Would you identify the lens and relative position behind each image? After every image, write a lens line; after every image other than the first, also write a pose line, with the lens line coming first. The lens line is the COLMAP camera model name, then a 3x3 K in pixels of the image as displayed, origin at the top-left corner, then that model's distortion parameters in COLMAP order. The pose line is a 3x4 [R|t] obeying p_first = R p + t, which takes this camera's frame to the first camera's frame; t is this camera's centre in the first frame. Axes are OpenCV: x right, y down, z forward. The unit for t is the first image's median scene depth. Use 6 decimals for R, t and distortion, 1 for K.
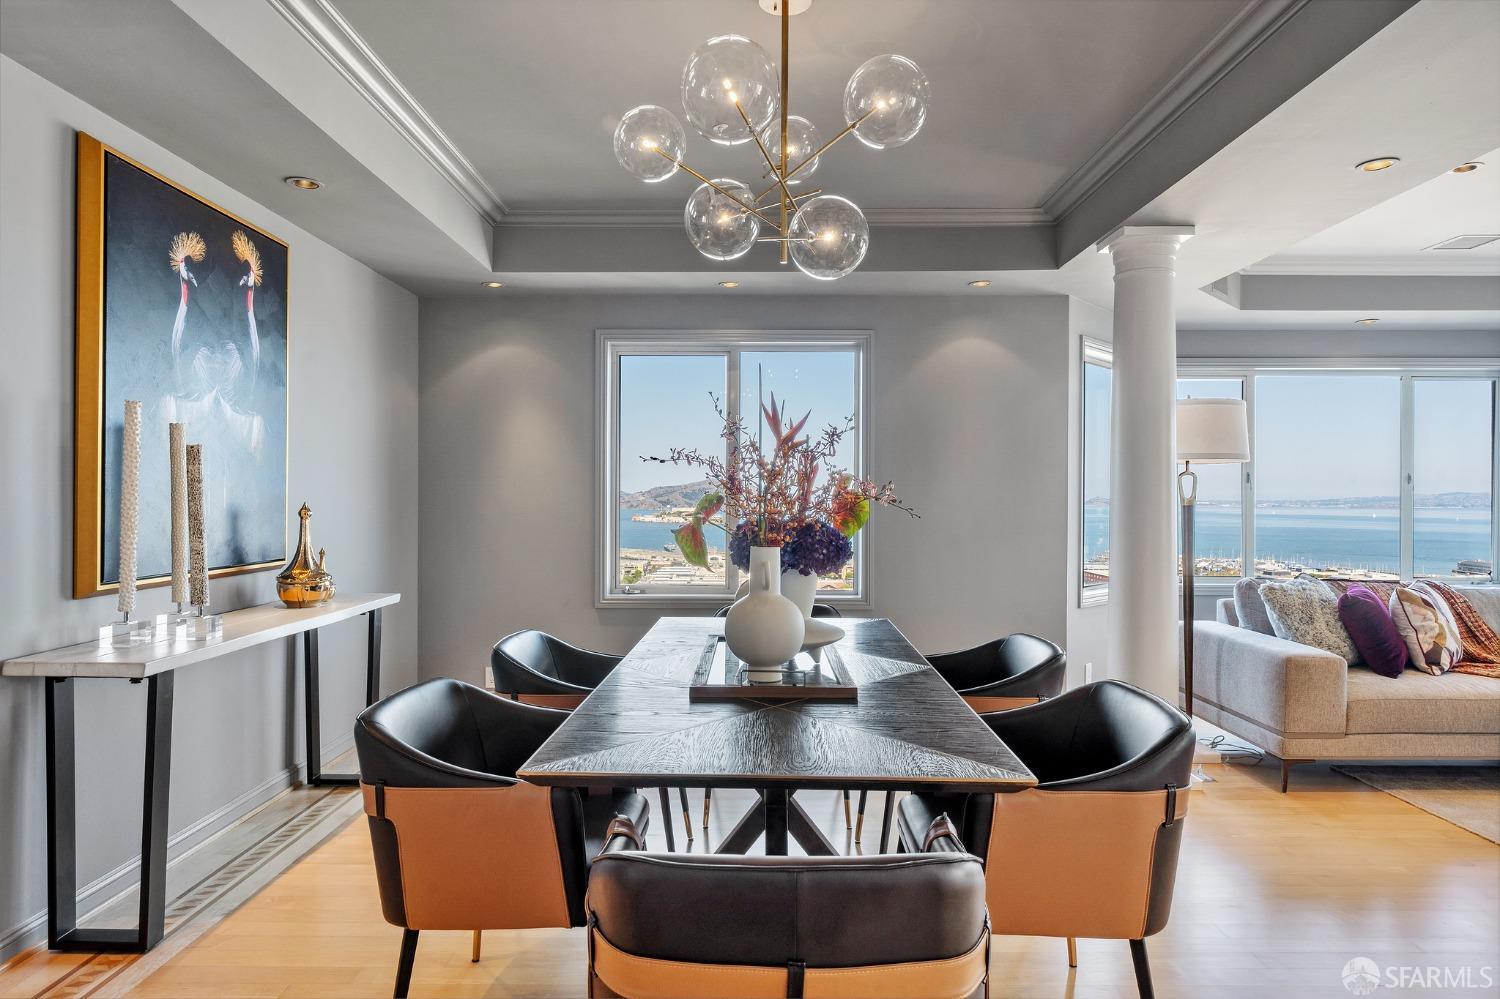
lens RADIAL K [[827.1, 0, 744.1], [0, 827.1, 482.7], [0, 0, 1]] dist [0.002034, 0.001018]
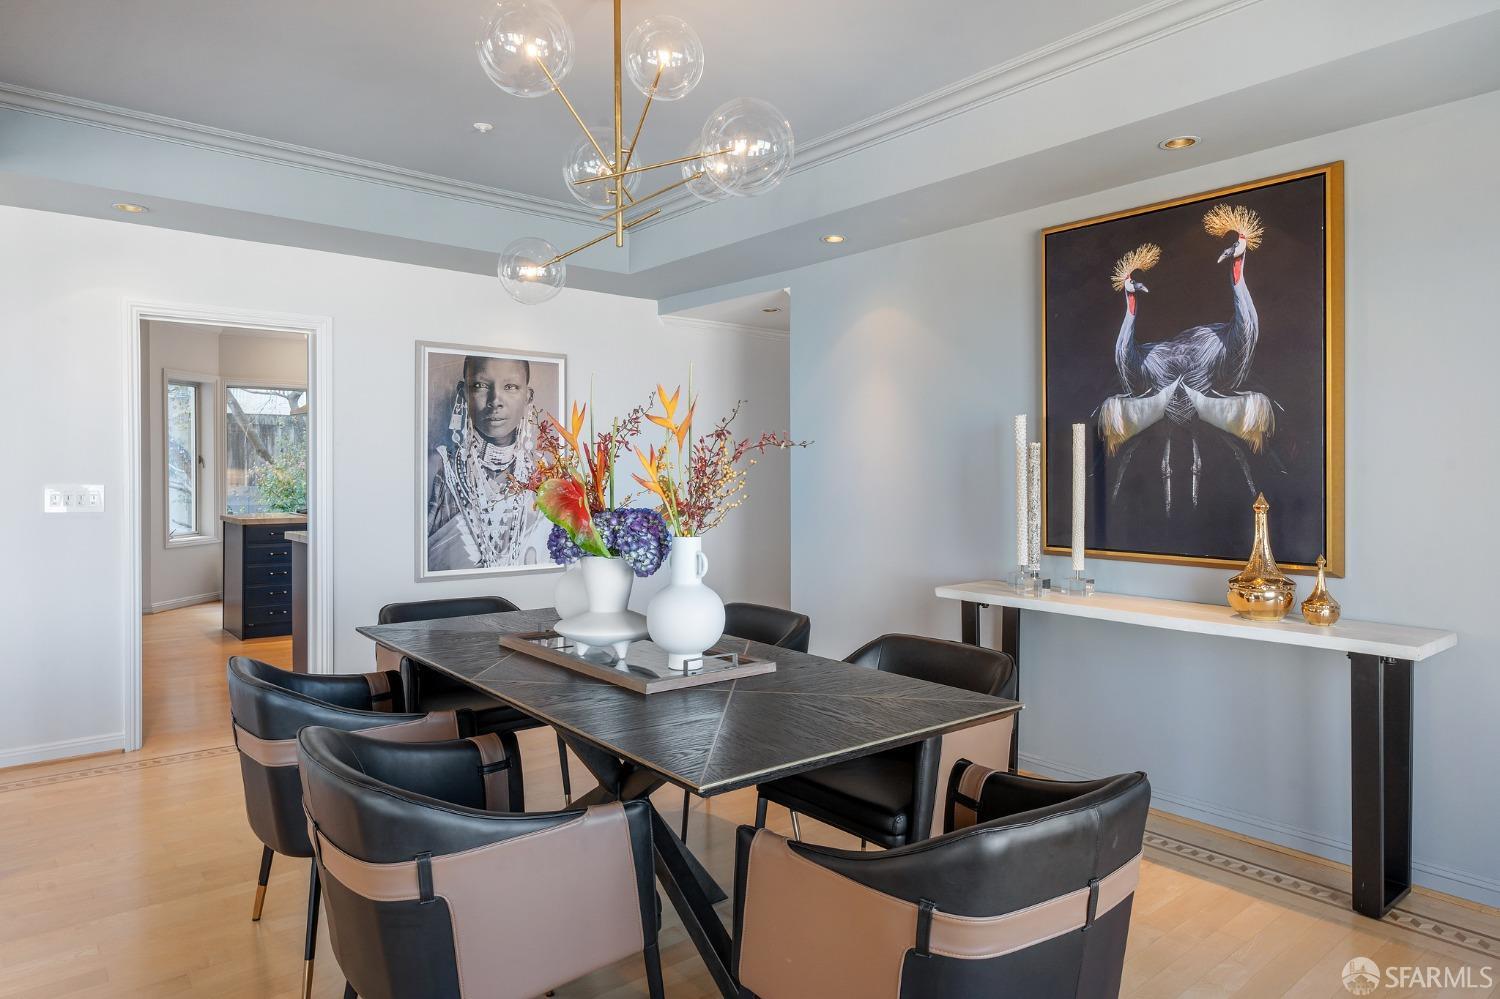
lens RADIAL K [[845.4, 0, 750.0], [0, 845.4, 499.5], [0, 0, 1]] dist [-0.000290, -0.000128]
pose [[-0.736950, -0.005651, -0.675924, 0.448013], [-0.012043, 0.999916, 0.004770, 0.035271], [0.675840, 0.011655, -0.736956, 1.380492]]
